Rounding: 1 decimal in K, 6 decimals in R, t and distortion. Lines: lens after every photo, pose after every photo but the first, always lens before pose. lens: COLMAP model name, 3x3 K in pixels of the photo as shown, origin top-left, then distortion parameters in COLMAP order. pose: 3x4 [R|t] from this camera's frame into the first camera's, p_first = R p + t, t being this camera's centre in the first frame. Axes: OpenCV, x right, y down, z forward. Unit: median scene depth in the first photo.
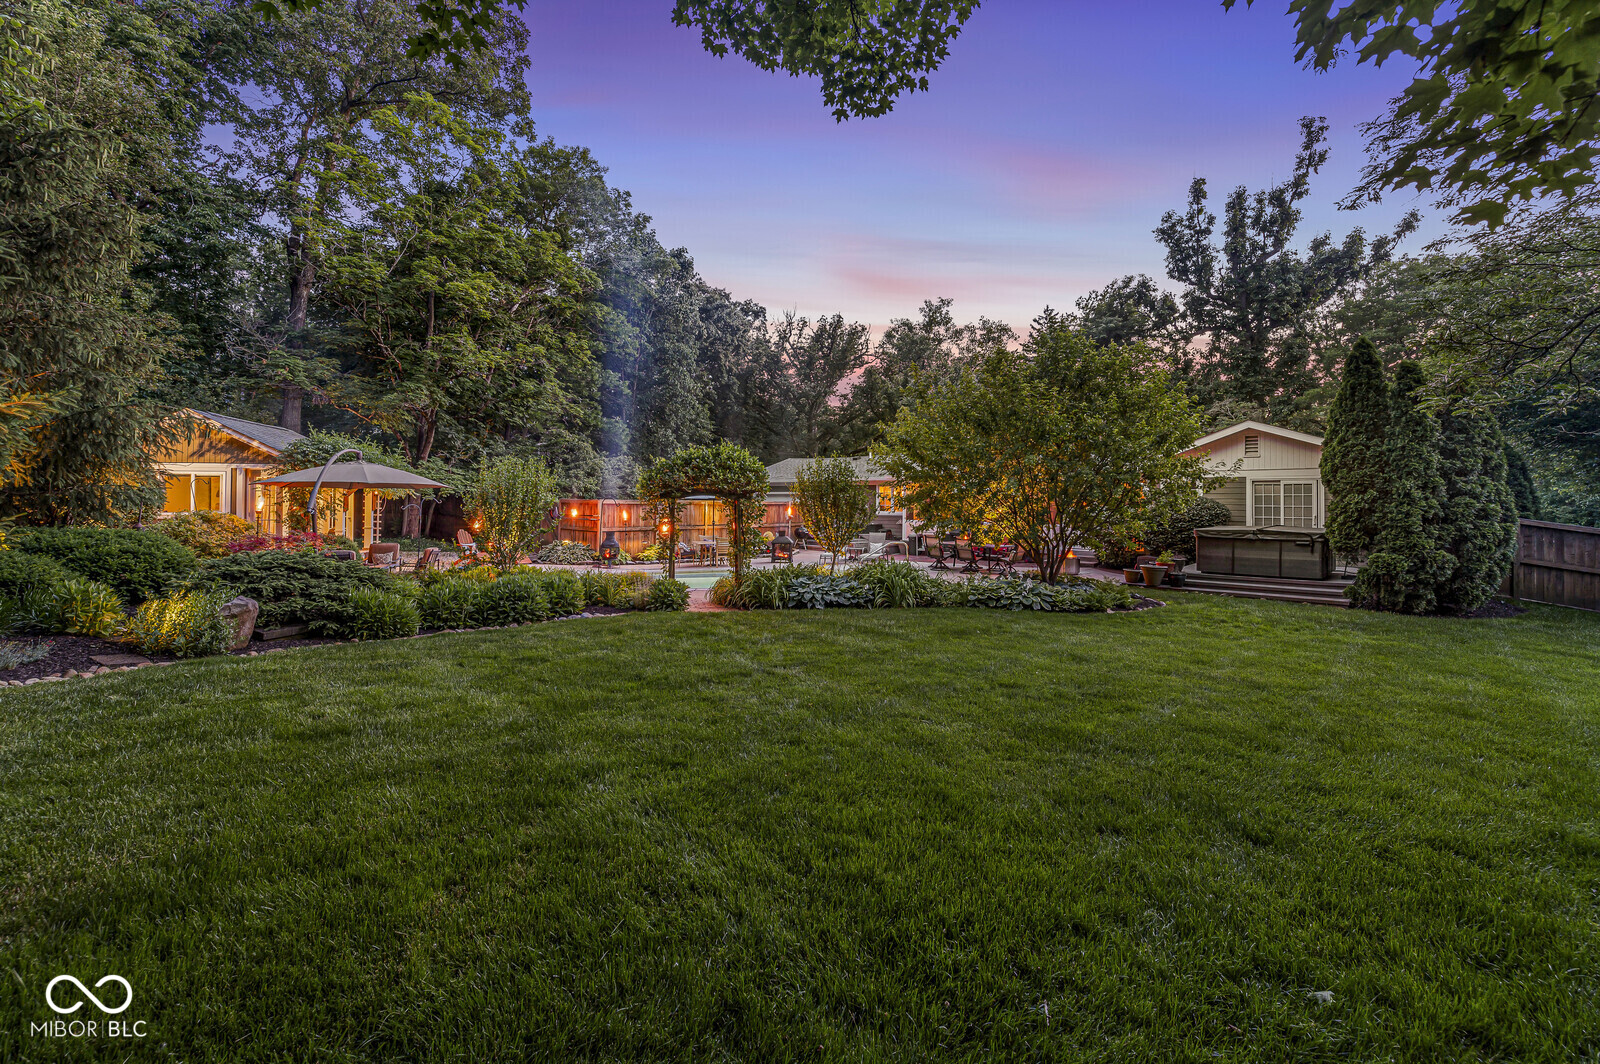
lens RADIAL K [[696.6, 0, 809.1], [0, 696.6, 478.2], [0, 0, 1]] dist [-0.002477, -0.000169]
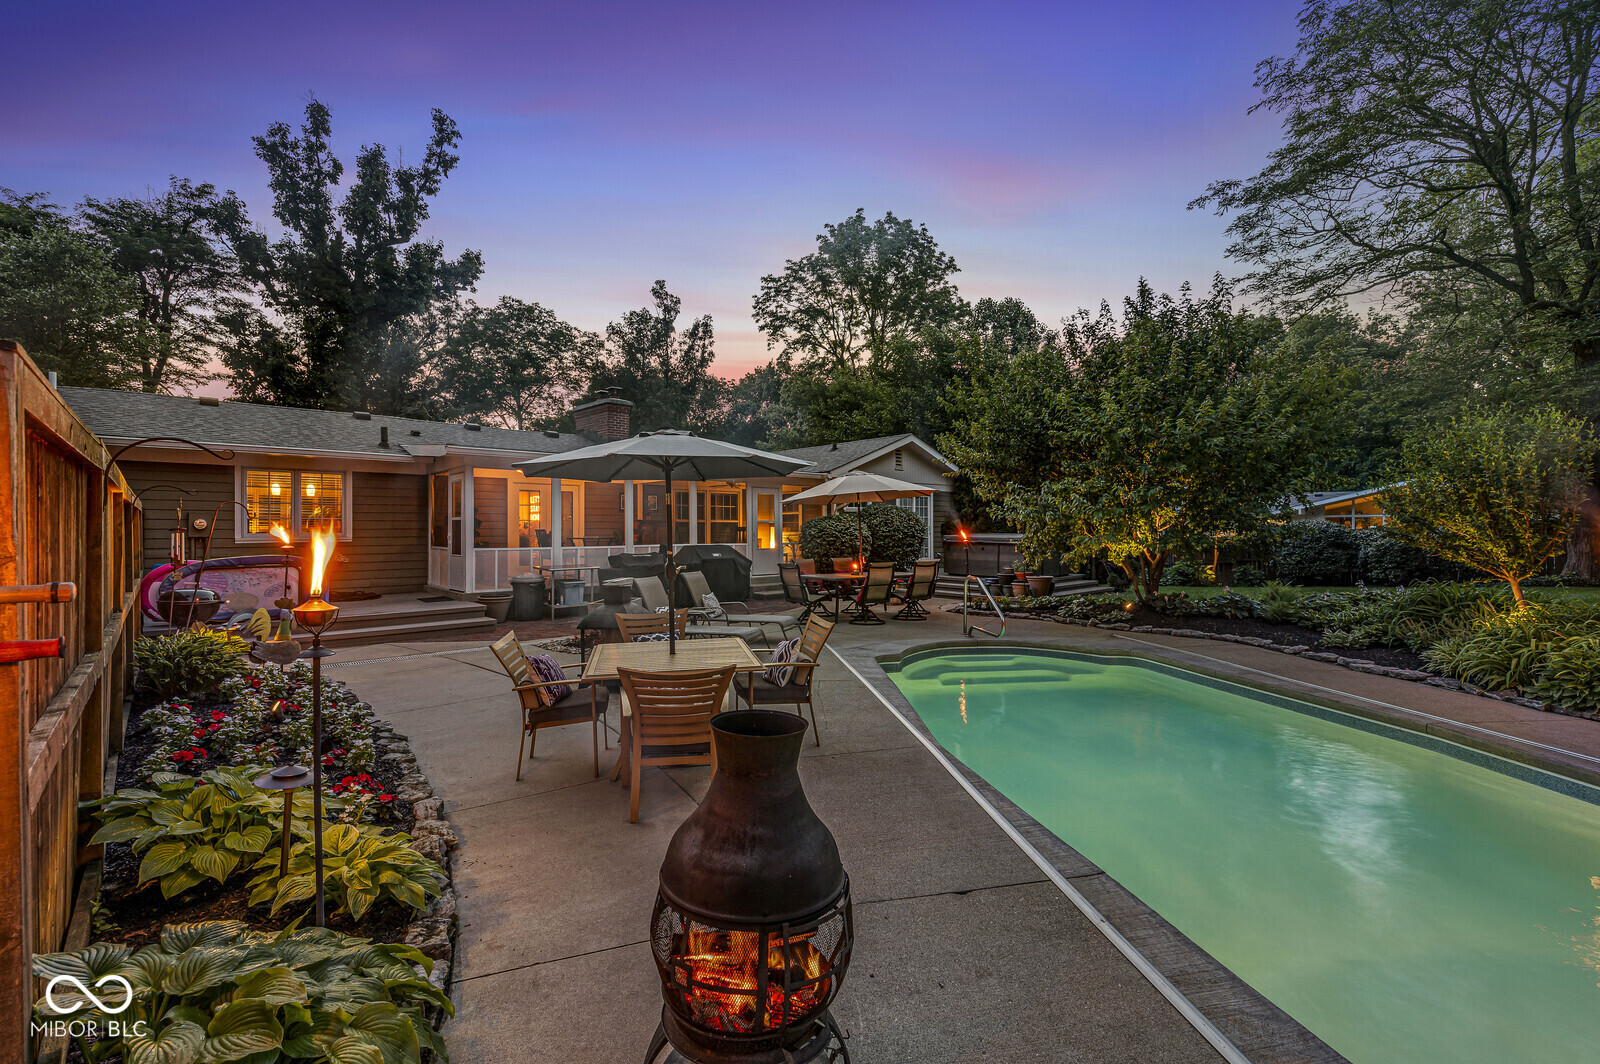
lens RADIAL K [[696.6, 0, 796.3], [0, 696.6, 526.5], [0, 0, 1]] dist [-0.002477, -0.000169]
pose [[0.095244, -0.003333, 0.995448, -0.154643], [-0.030851, 0.999504, 0.006298, 0.017702], [-0.994976, -0.031311, 0.095094, 0.368137]]
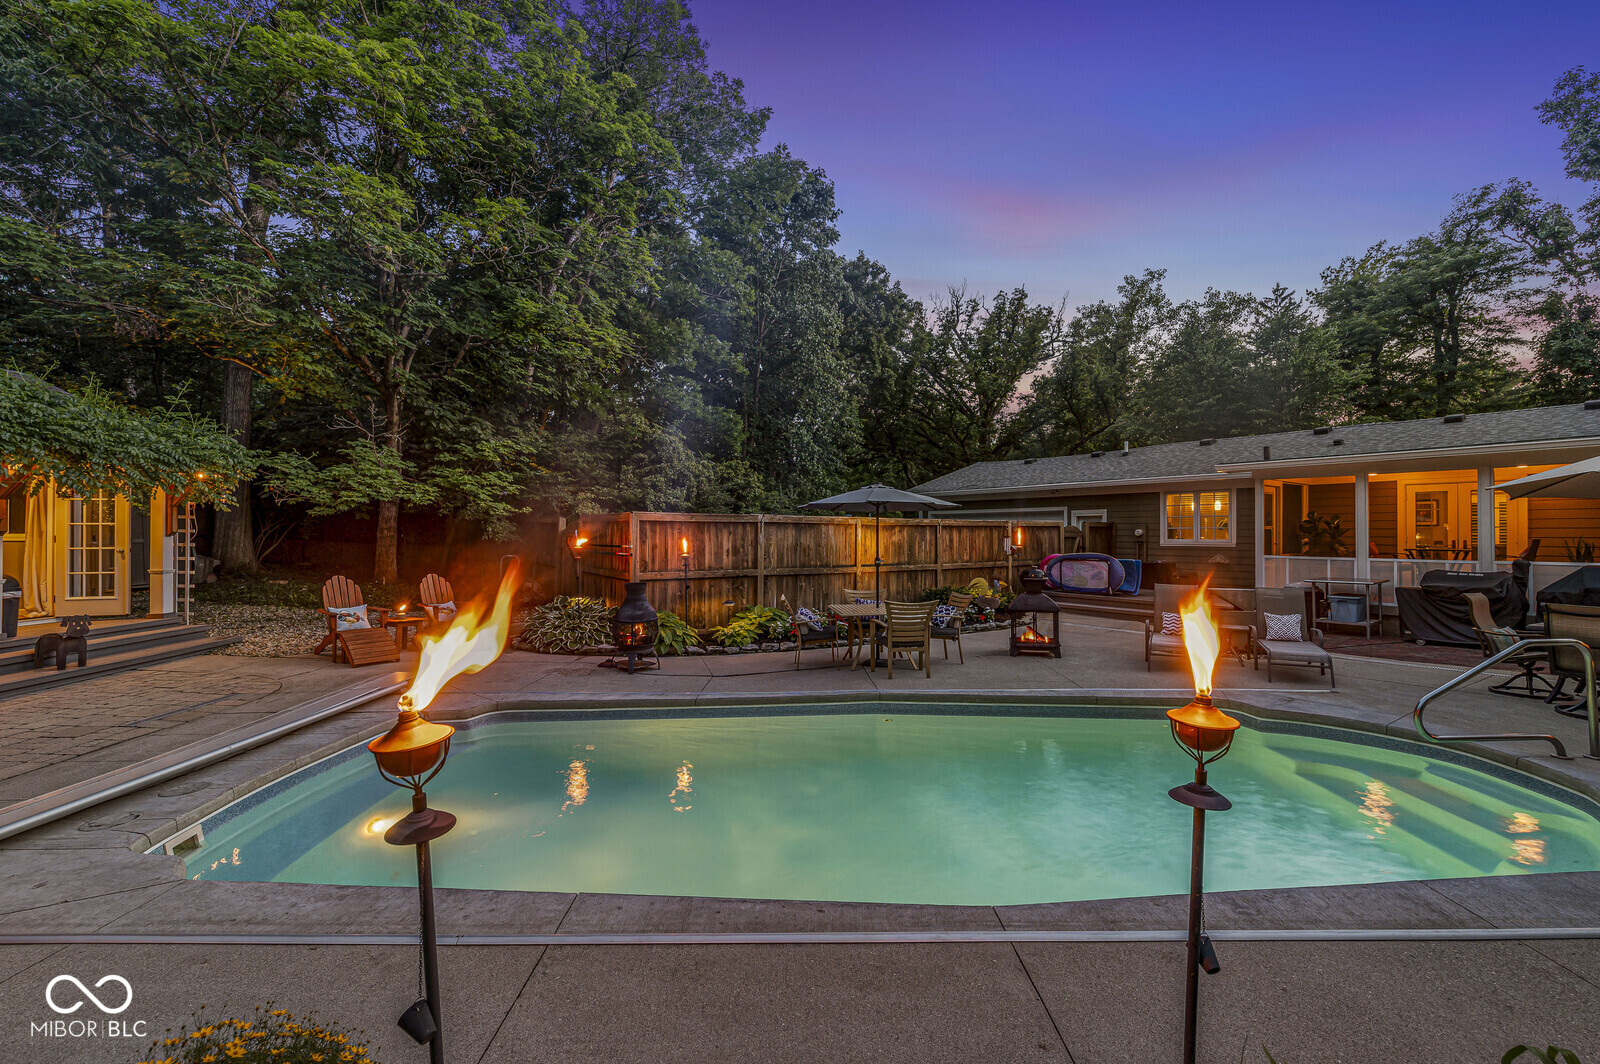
lens RADIAL K [[696.6, 0, 796.9], [0, 696.6, 526.0], [0, 0, 1]] dist [-0.002477, -0.000169]
pose [[0.973956, -0.008230, -0.226586, -0.031830], [0.013151, 0.999709, 0.020216, 0.011658], [0.226354, -0.022670, 0.973781, 0.206065]]
